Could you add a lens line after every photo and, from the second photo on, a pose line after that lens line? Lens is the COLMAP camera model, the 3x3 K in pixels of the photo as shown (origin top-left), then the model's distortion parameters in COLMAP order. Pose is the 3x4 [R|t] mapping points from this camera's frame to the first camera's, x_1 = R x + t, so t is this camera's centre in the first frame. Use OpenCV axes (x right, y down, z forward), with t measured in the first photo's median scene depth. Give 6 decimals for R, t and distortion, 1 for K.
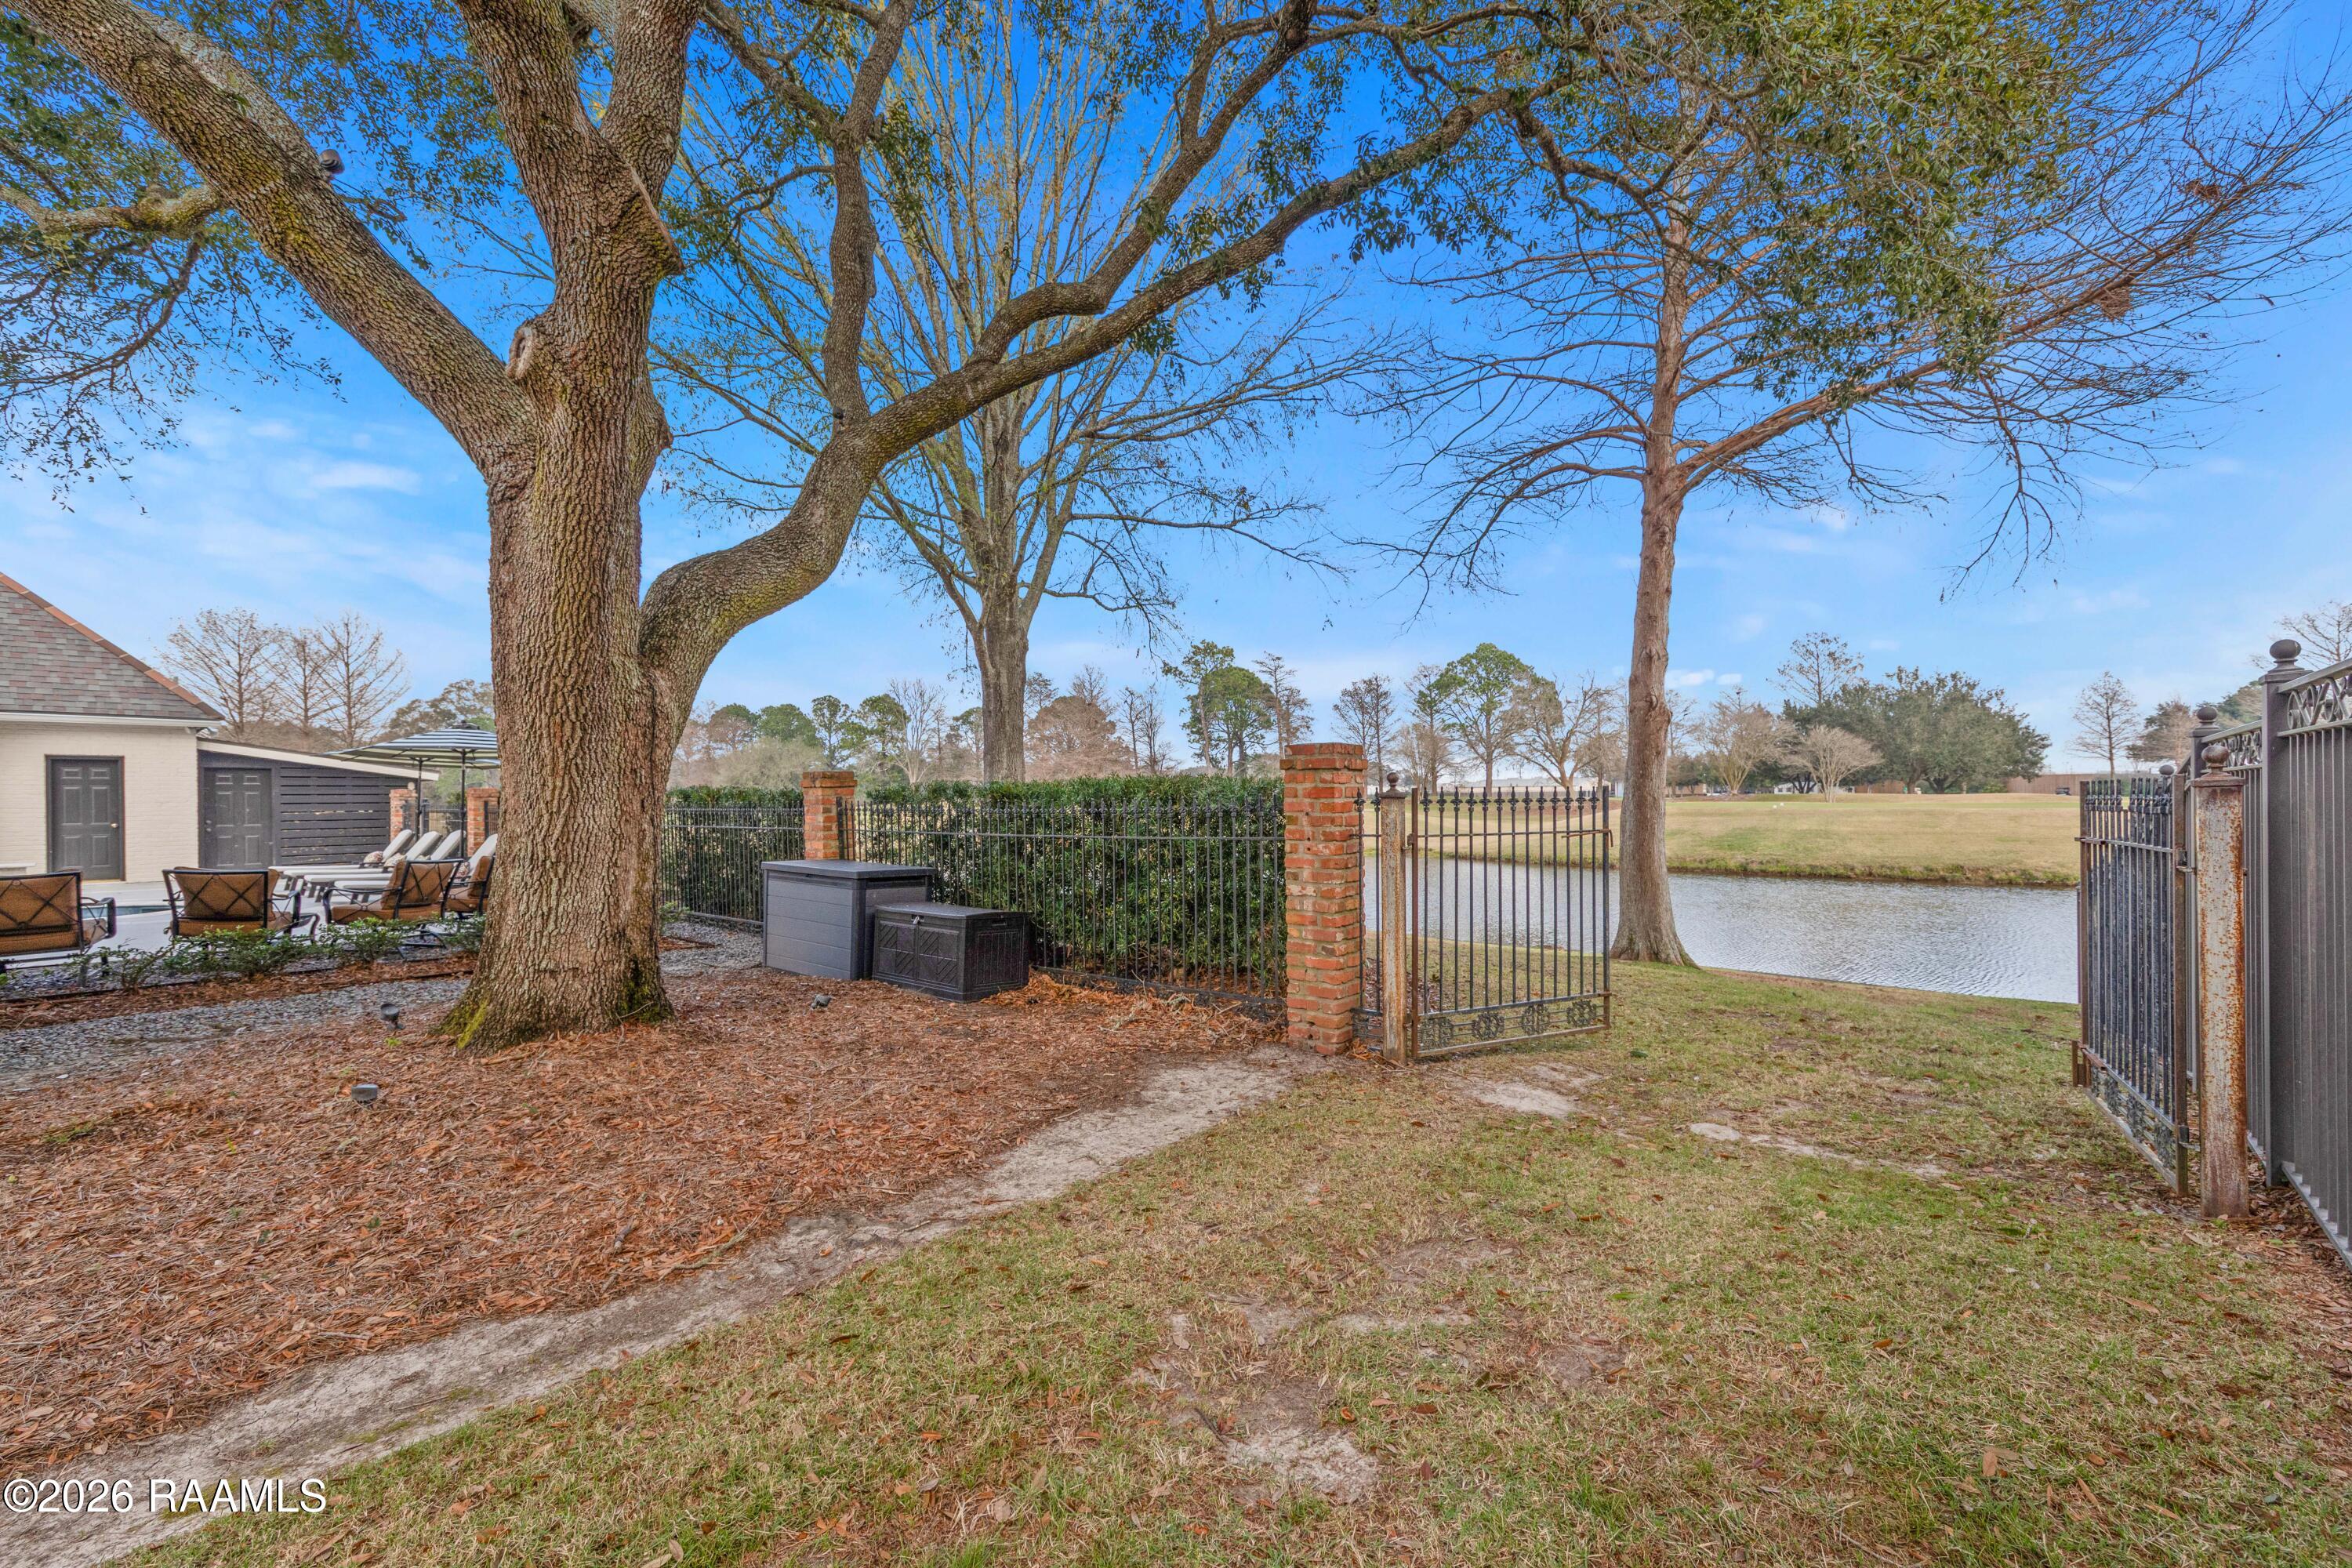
lens RADIAL K [[976.6, 0, 1170.6], [0, 976.6, 813.5], [0, 0, 1]] dist [0.012185, 0.000160]
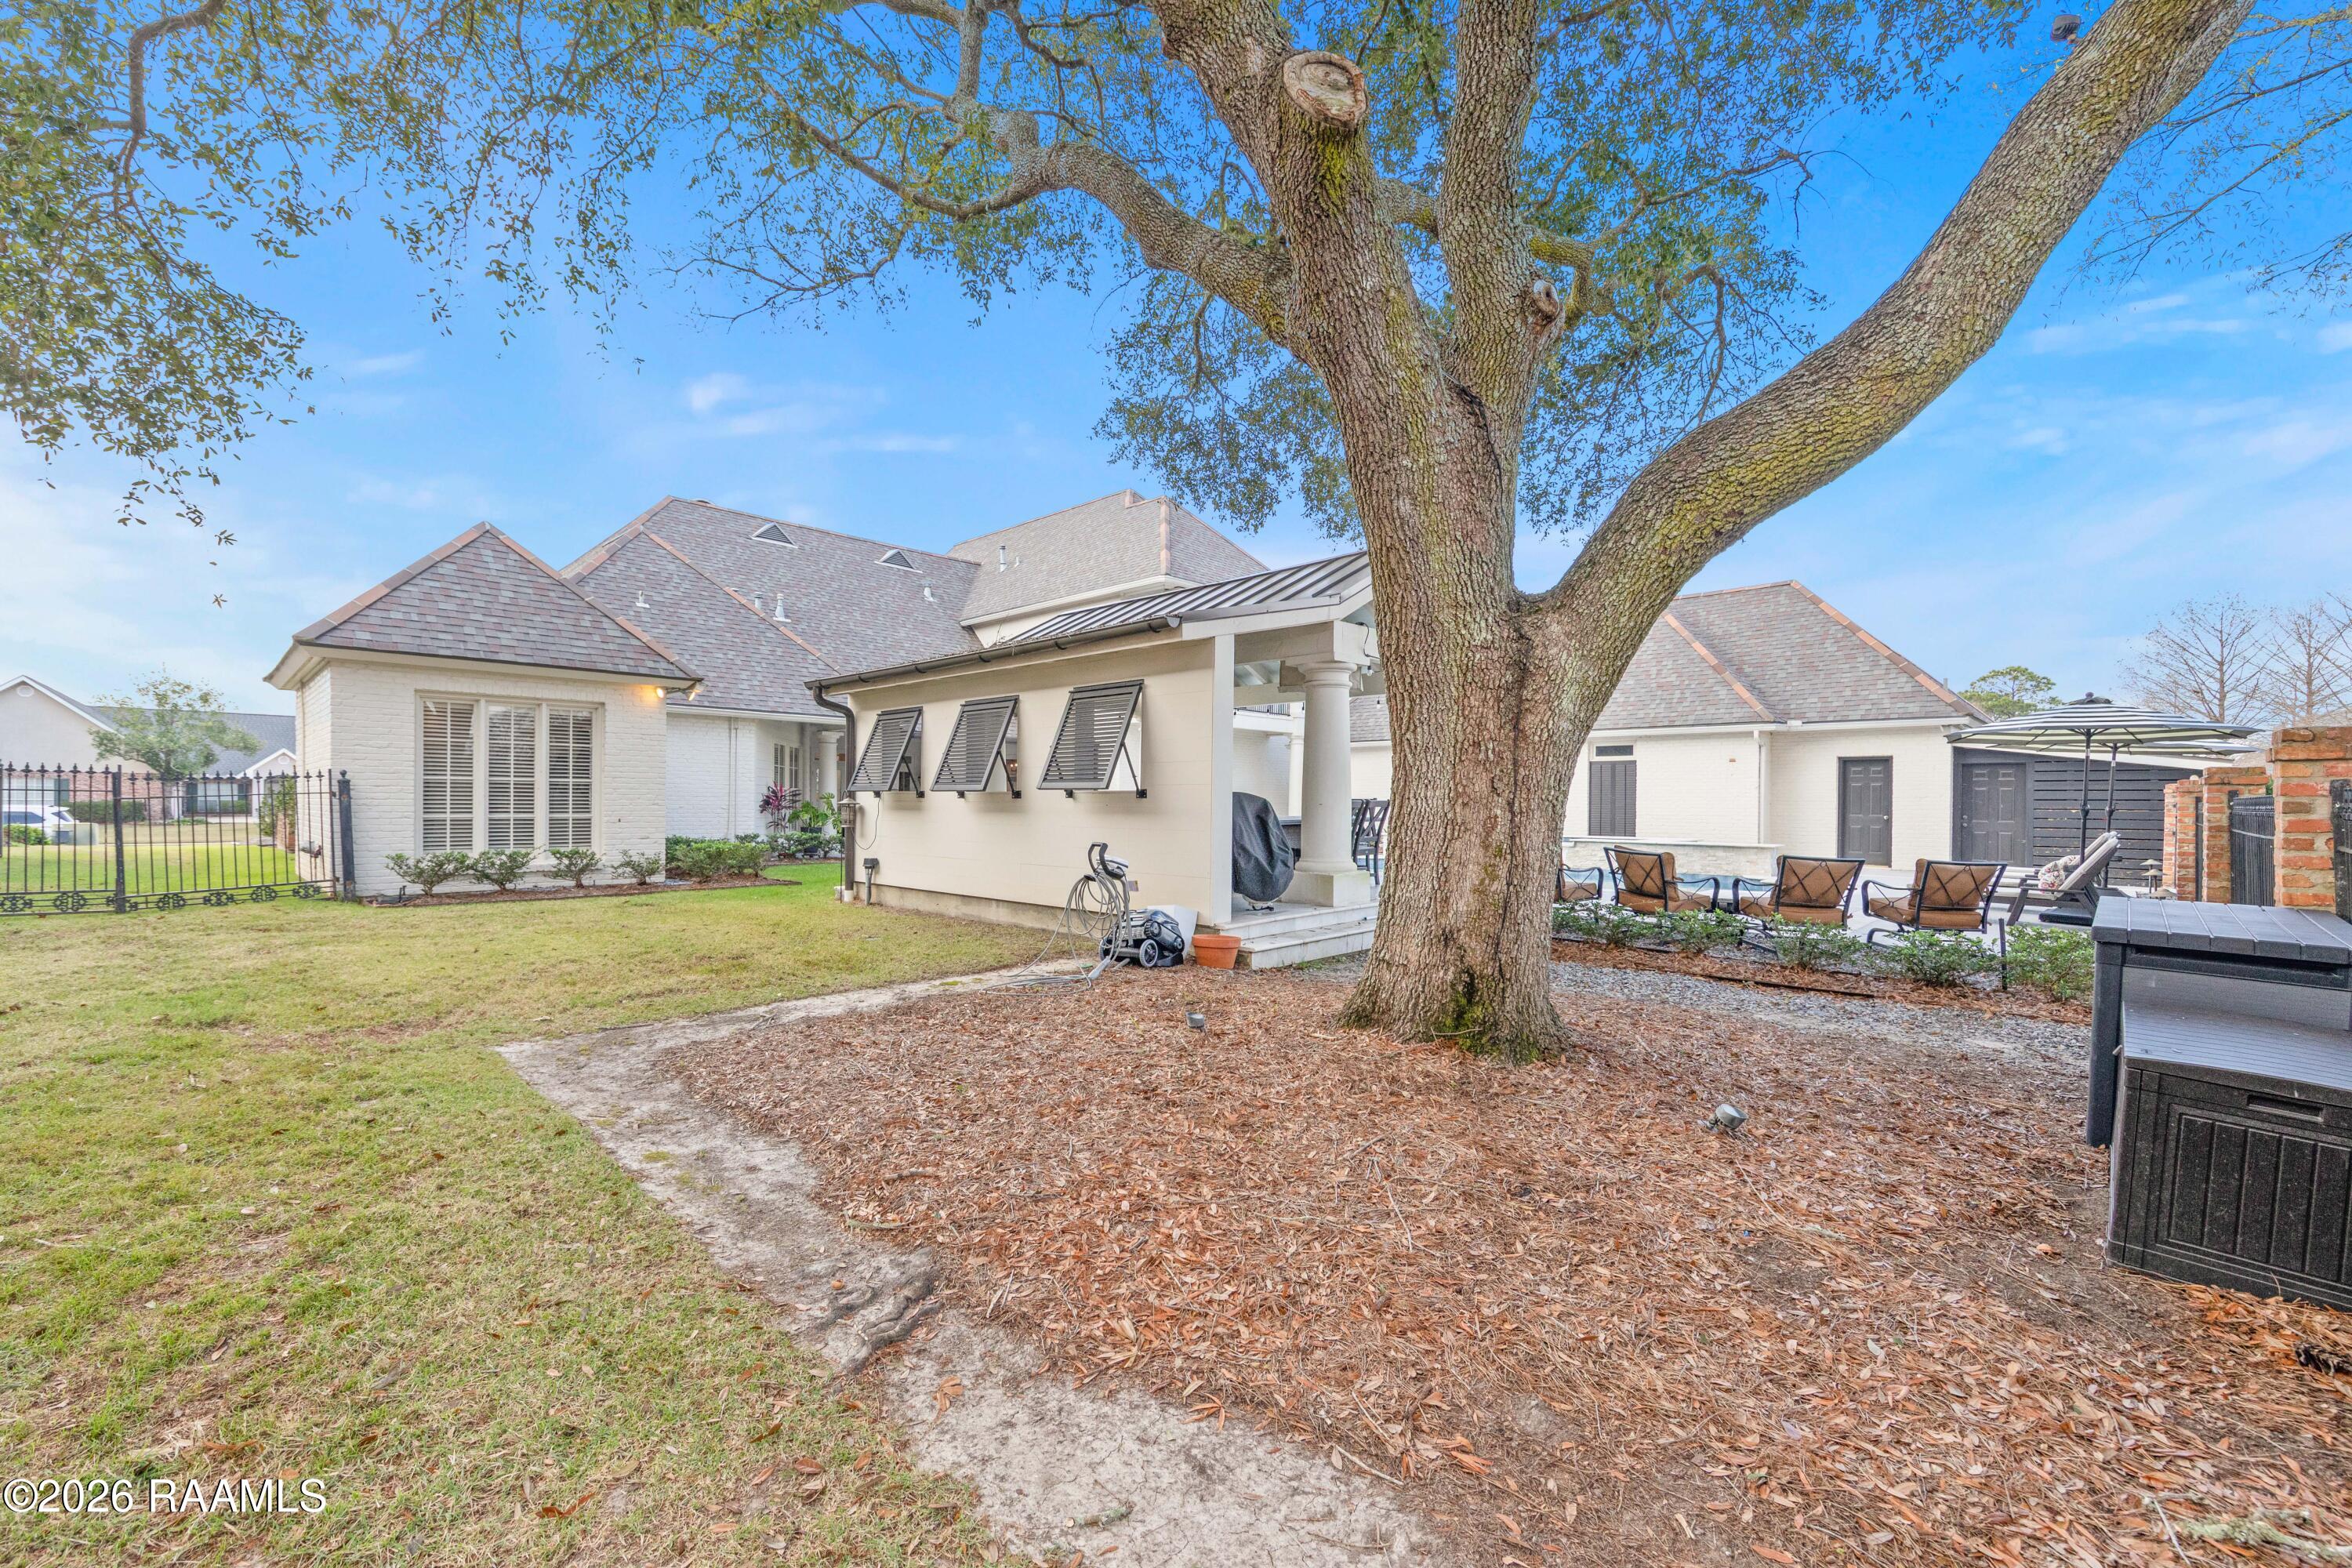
lens RADIAL K [[976.6, 0, 1170.6], [0, 976.6, 813.5], [0, 0, 1]] dist [0.012185, 0.000160]
pose [[-0.065313, 0.018266, -0.997698, 0.495530], [-0.019476, 0.999619, 0.019576, 0.007013], [0.997675, 0.020710, -0.064932, 1.358770]]
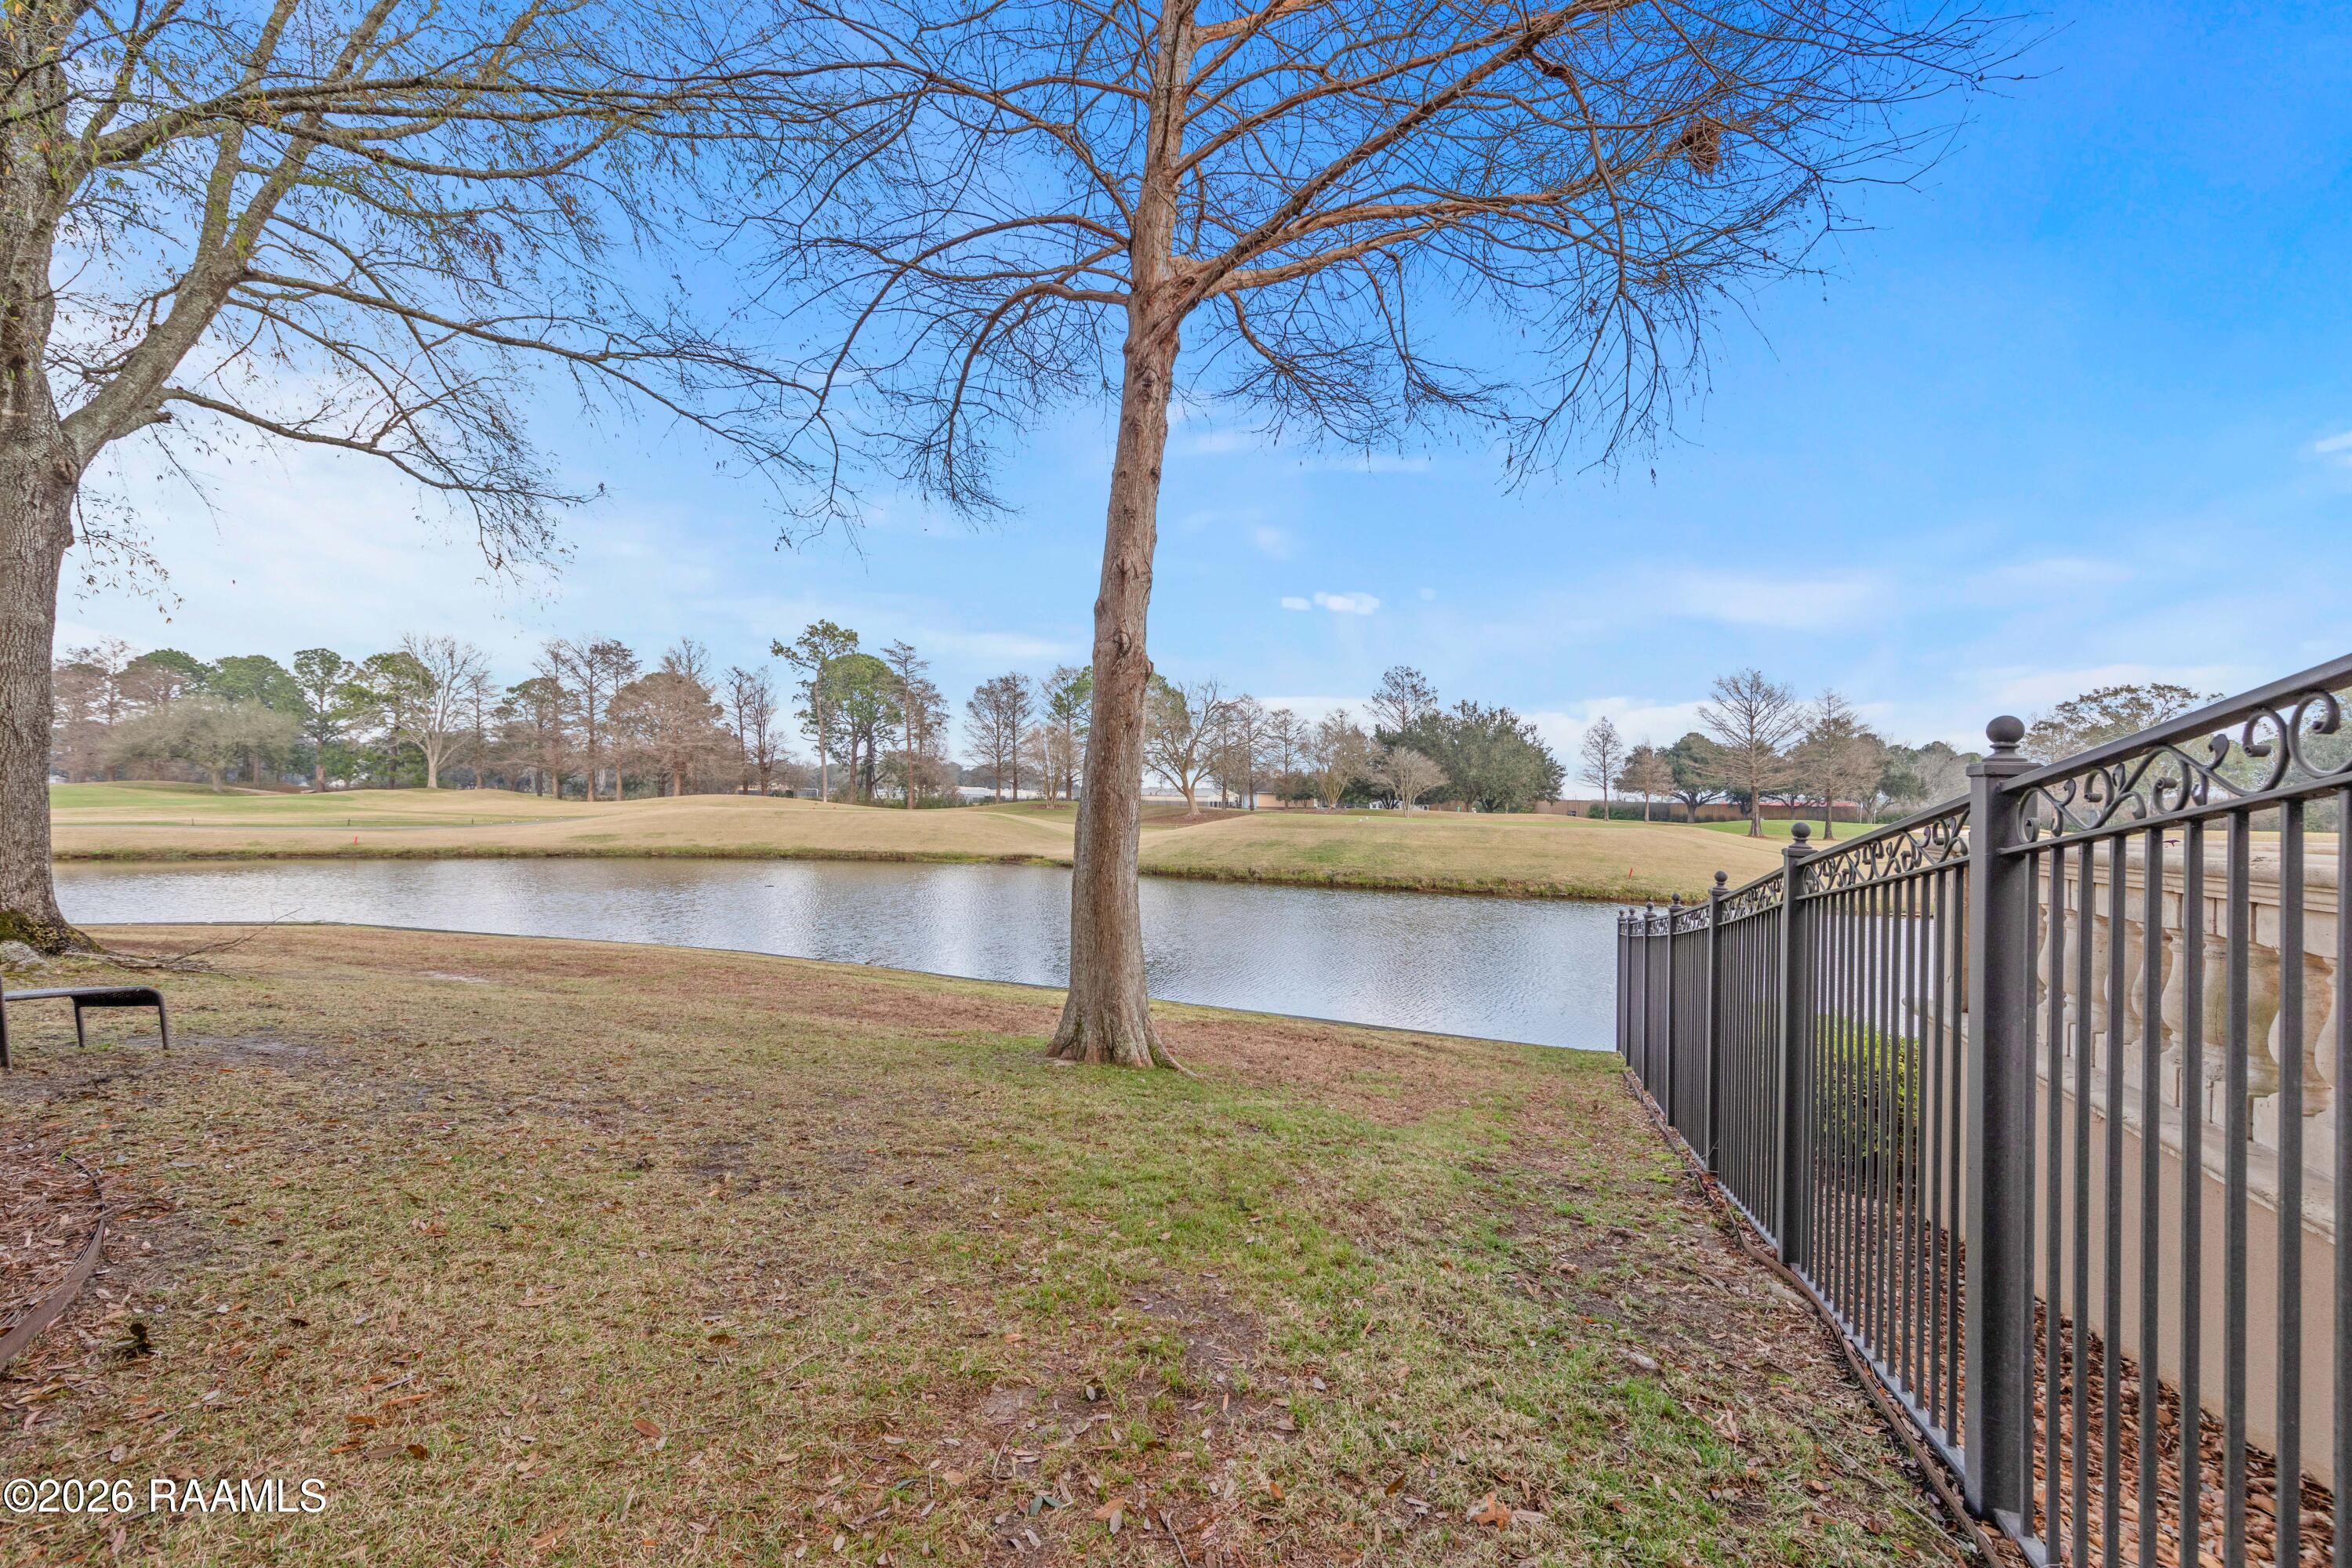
lens RADIAL K [[976.6, 0, 1170.6], [0, 976.6, 813.5], [0, 0, 1]] dist [0.012185, 0.000160]
pose [[0.939415, 0.027640, 0.341666, 0.030708], [-0.026370, 0.999617, -0.008363, -0.000066], [-0.341767, -0.001153, 0.939784, 0.039880]]
